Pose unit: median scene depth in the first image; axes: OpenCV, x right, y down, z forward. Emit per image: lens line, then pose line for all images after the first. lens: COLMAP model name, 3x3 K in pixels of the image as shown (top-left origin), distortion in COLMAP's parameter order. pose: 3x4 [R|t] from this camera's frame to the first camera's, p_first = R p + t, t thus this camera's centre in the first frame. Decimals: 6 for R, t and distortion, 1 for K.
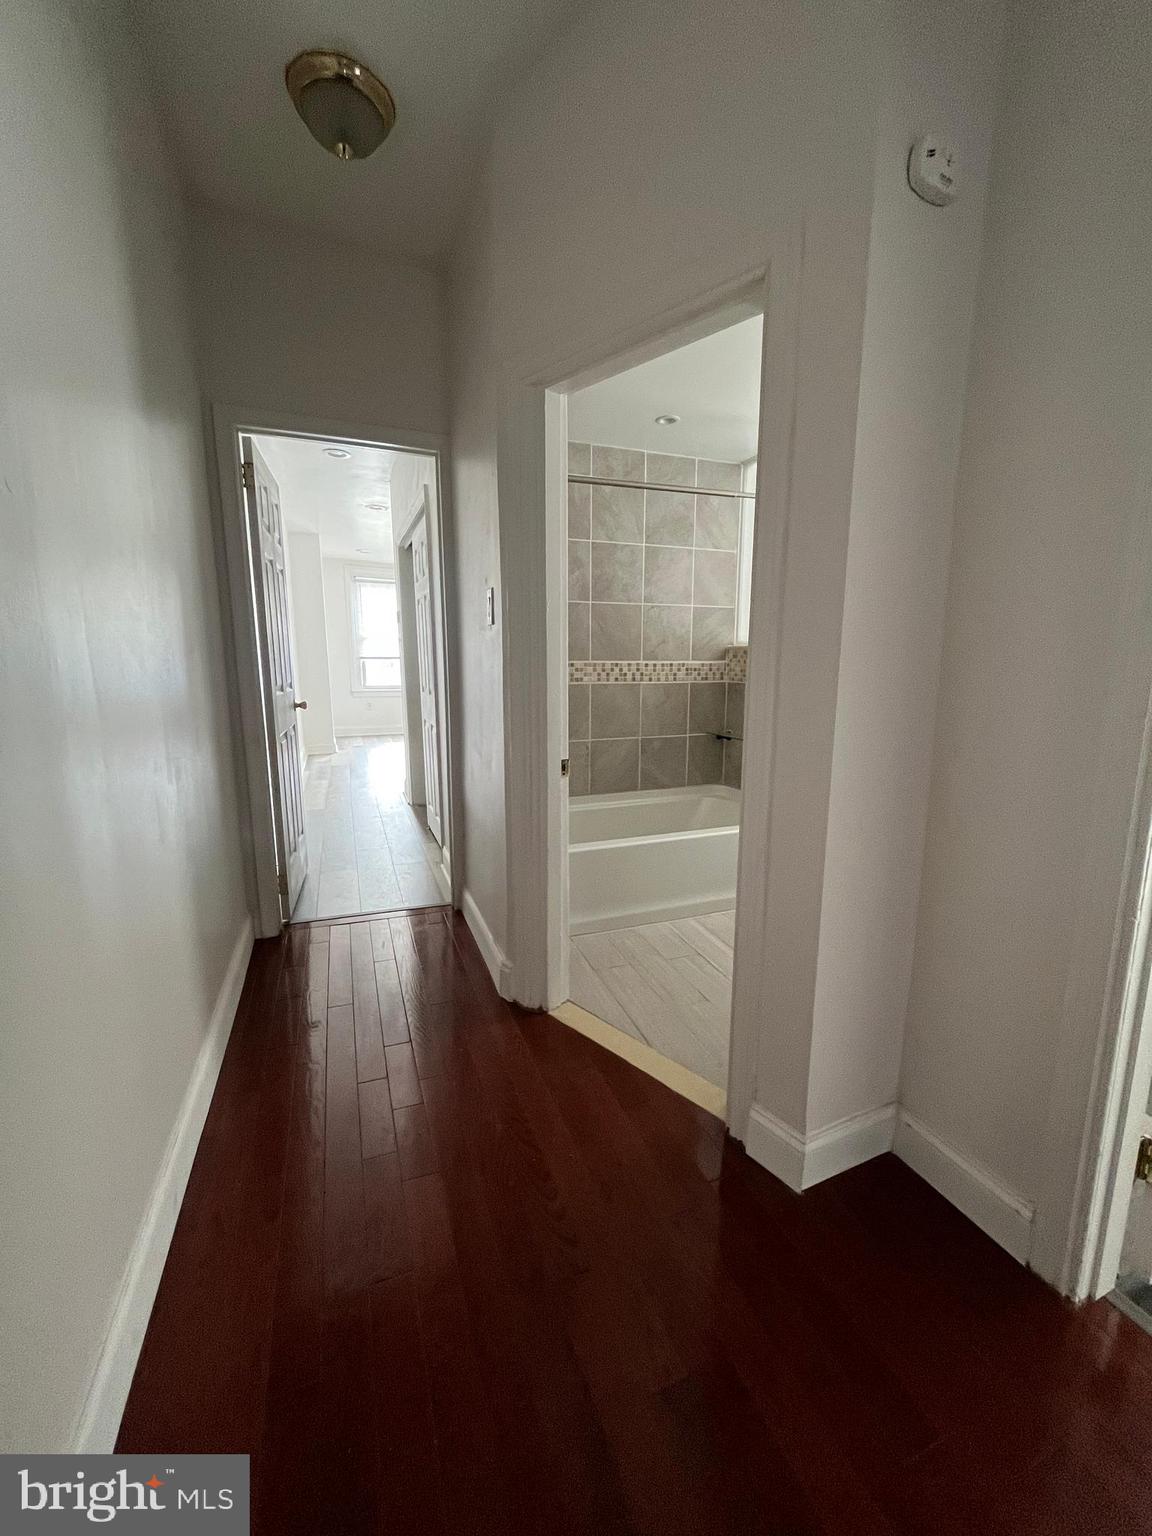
lens RADIAL K [[618.6, 0, 585.9], [0, 618.6, 756.6], [0, 0, 1]] dist [-0.003918, 0.000243]
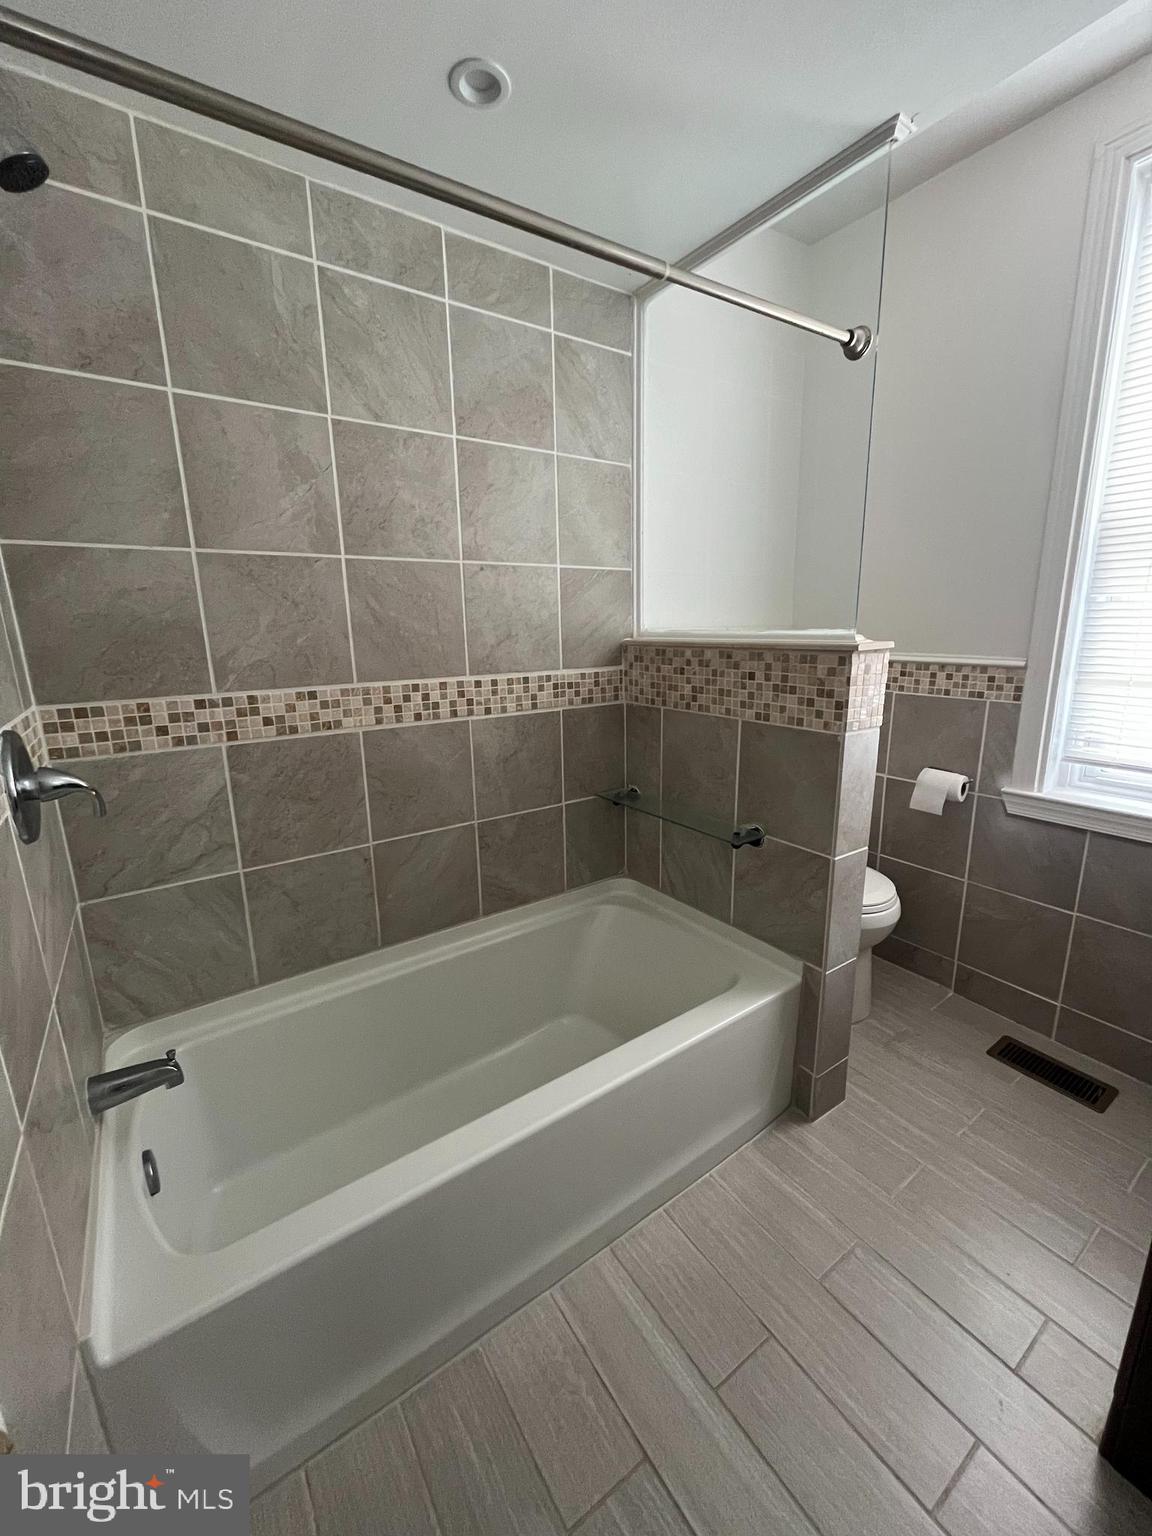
lens RADIAL K [[618.6, 0, 570.7], [0, 618.6, 764.9], [0, 0, 1]] dist [-0.003918, 0.000243]
pose [[0.978654, -0.067655, 0.194059, 0.068128], [0.058768, 0.996958, 0.051199, -0.101063], [-0.196932, -0.038701, 0.979653, 0.473324]]
